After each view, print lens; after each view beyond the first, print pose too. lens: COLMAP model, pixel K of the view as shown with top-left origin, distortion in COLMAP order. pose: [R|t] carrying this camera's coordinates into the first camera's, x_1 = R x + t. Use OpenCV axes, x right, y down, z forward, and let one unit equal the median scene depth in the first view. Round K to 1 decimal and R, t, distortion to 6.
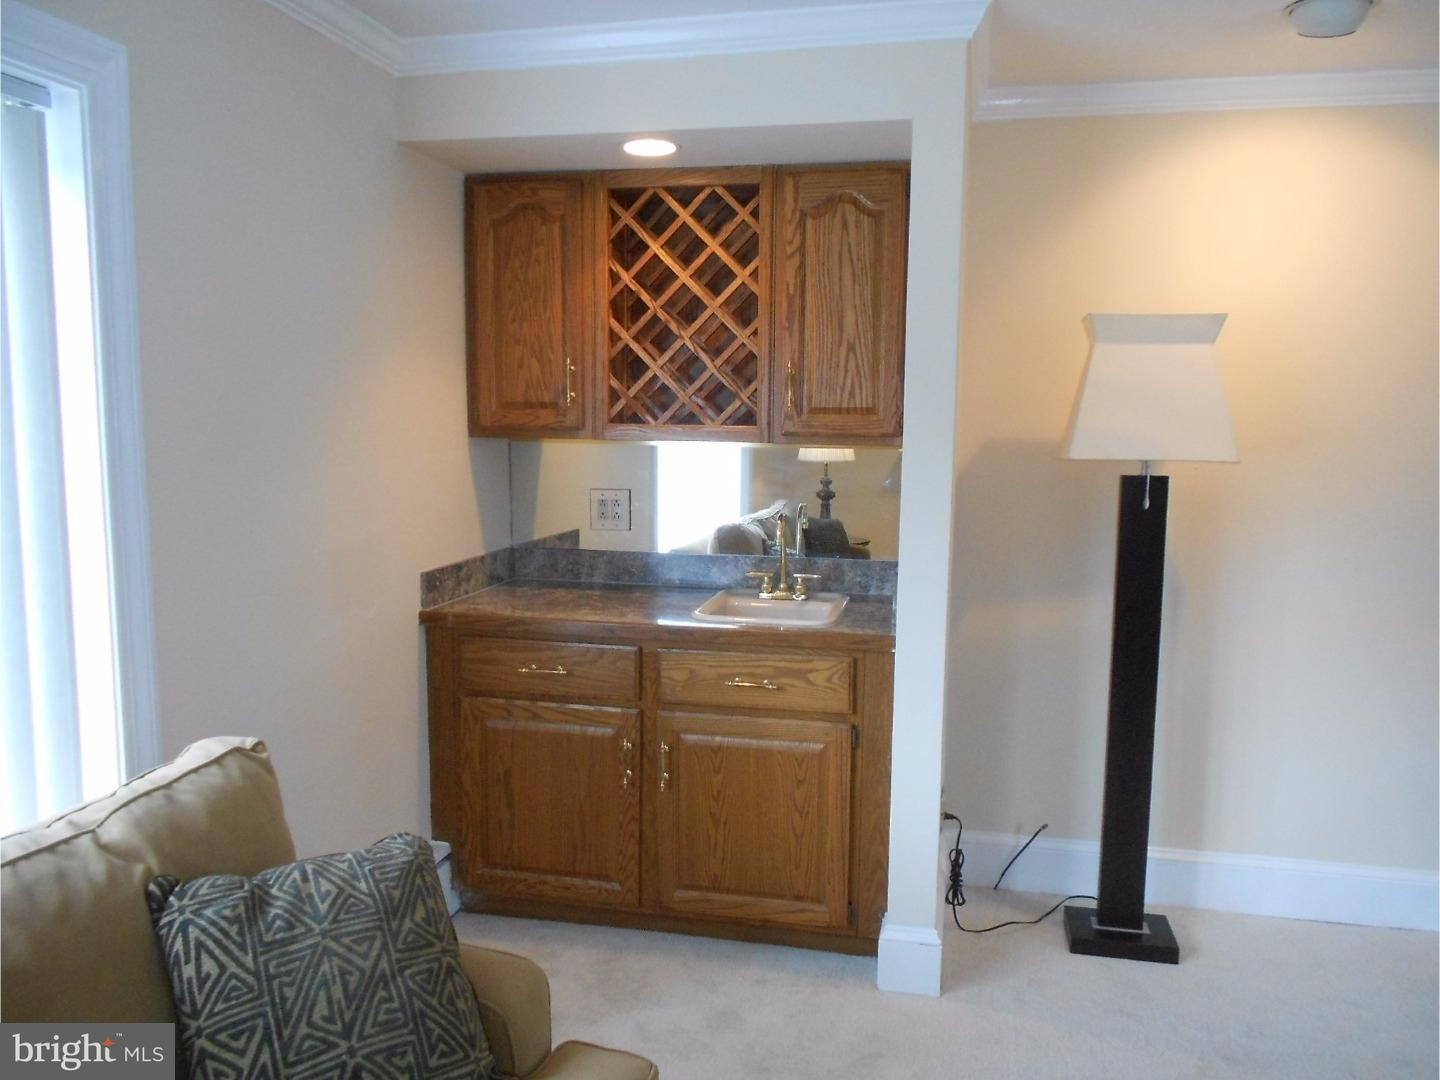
lens RADIAL K [[1096.0, 0, 720.0], [0, 1096.0, 540.0], [0, 0, 1]] dist [-0.011039, -0.003555]
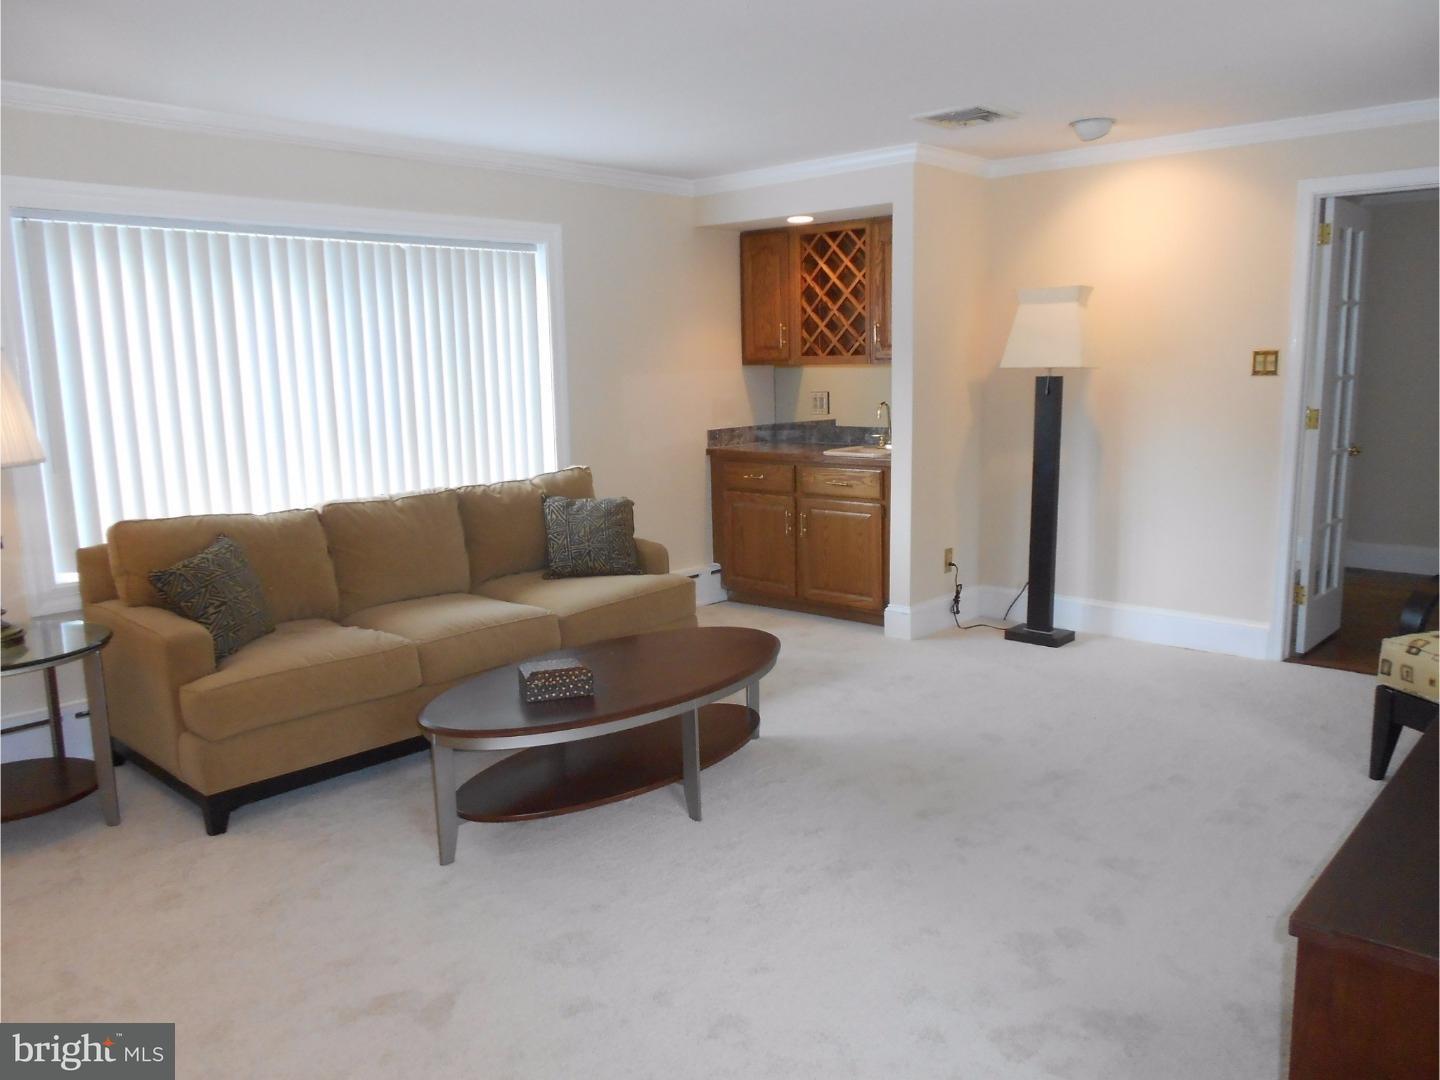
lens RADIAL K [[1096.0, 0, 720.0], [0, 1096.0, 540.0], [0, 0, 1]] dist [-0.011039, -0.003555]
pose [[0.868151, 0.054380, -0.493311, 0.780414], [-0.030122, 0.997920, 0.056995, 0.117515], [0.495384, -0.034621, 0.867984, -0.800087]]
